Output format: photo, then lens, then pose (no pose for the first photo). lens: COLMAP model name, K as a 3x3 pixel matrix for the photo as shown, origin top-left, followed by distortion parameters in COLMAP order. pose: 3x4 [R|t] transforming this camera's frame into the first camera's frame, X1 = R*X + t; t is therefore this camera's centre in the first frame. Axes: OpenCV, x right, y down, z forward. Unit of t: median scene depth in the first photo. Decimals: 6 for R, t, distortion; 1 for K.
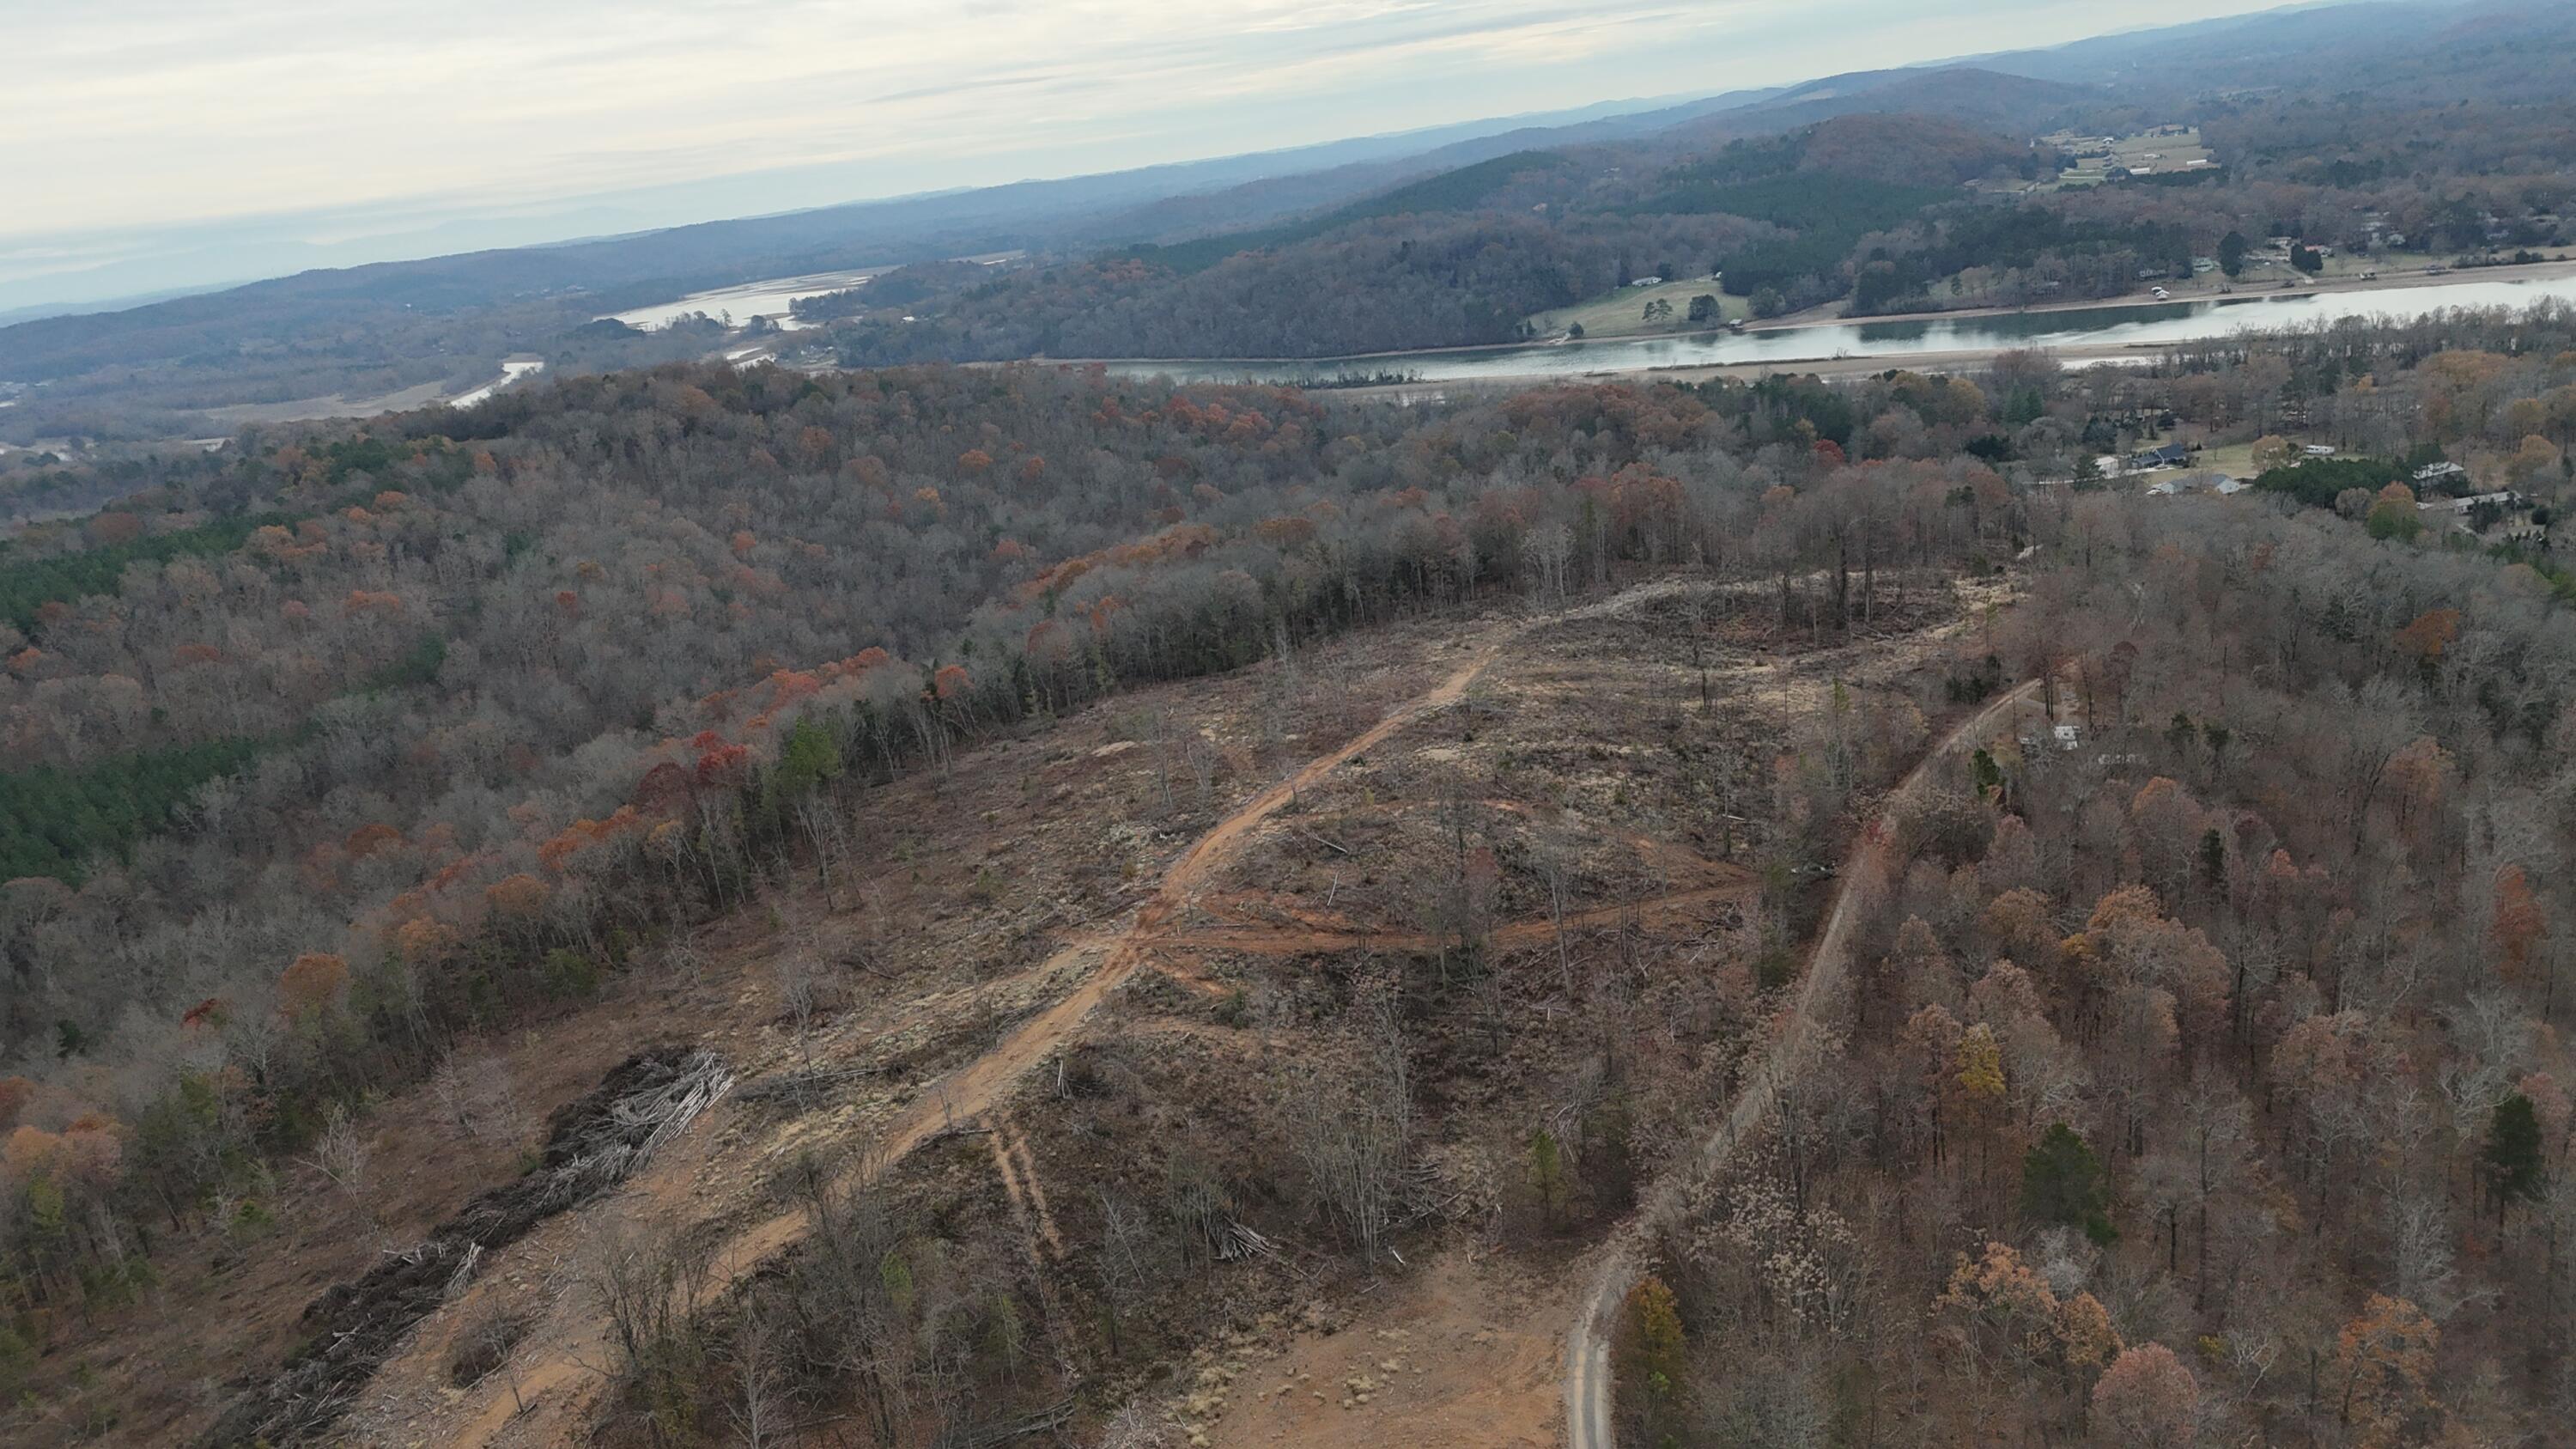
lens RADIAL K [[1874.3, 0, 1281.4], [0, 1874.3, 718.6], [0, 0, 1]] dist [0.086150, -0.084429]
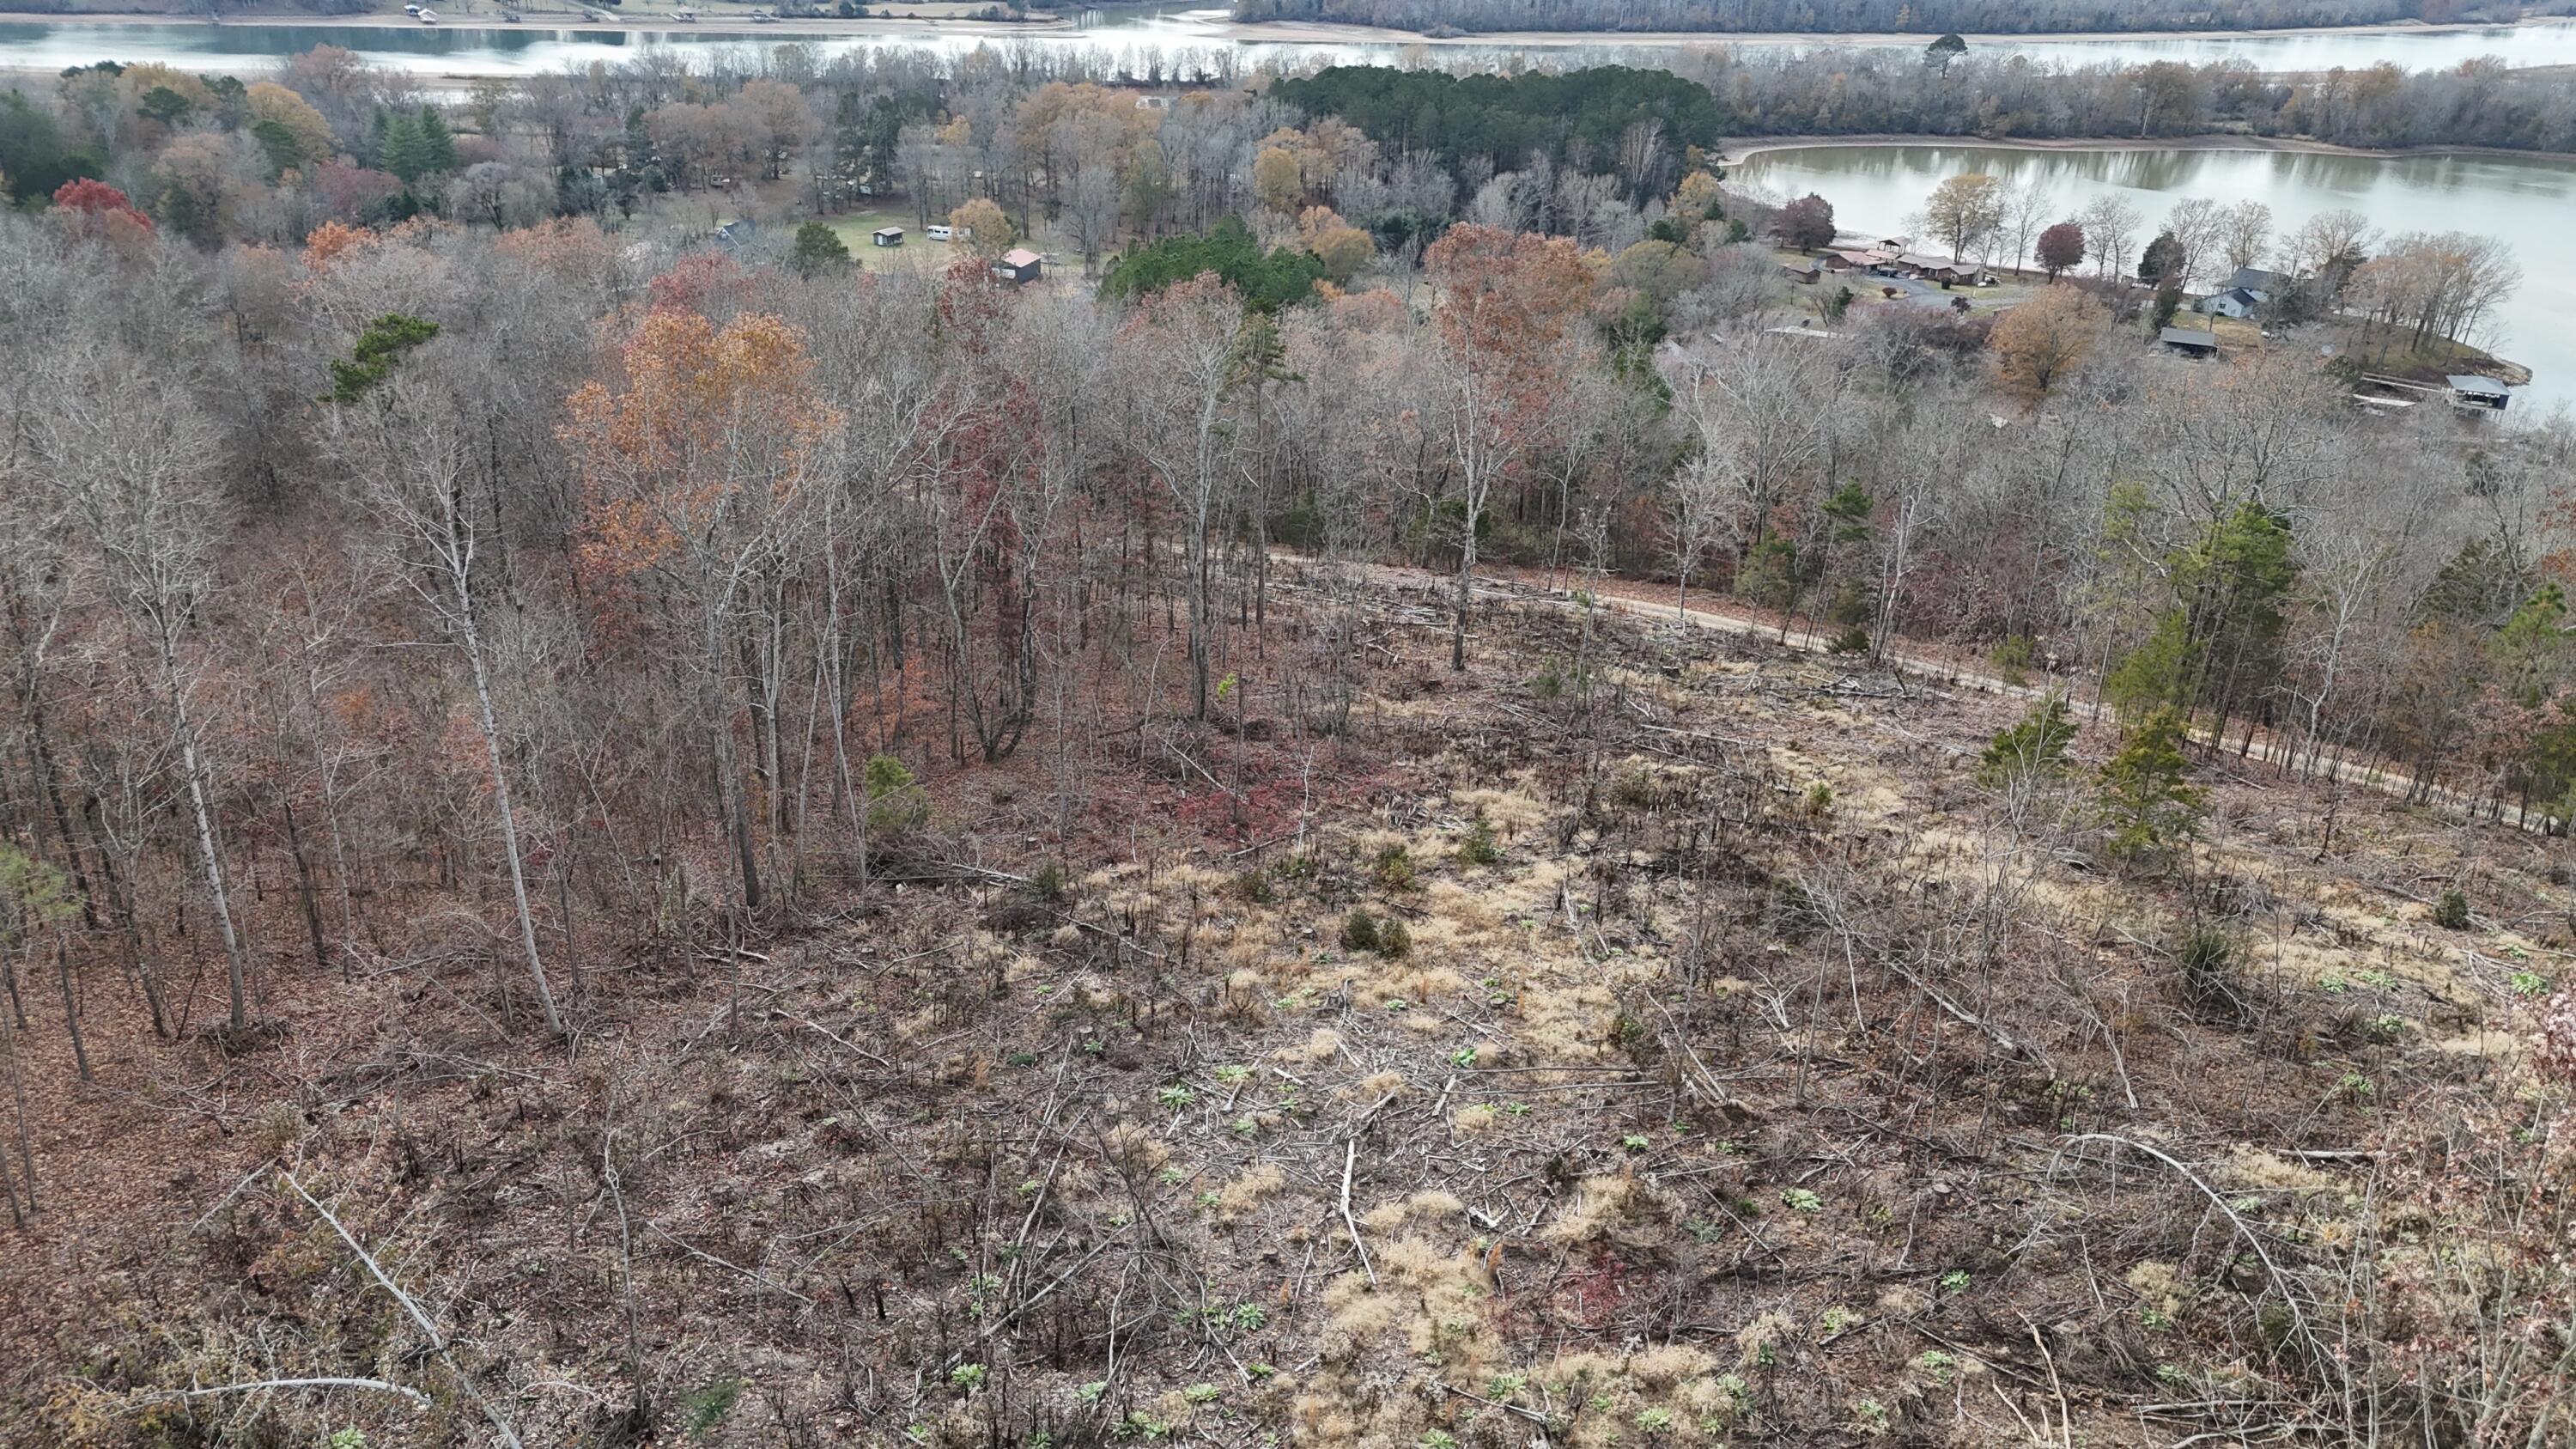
lens RADIAL K [[1874.3, 0, 1279.1], [0, 1874.3, 714.8], [0, 0, 1]] dist [0.086150, -0.084429]
pose [[0.607684, -0.191506, 0.770743, 0.104846], [0.118743, 0.981491, 0.150249, -0.064095], [-0.785251, 0.000217, 0.619177, 0.514845]]
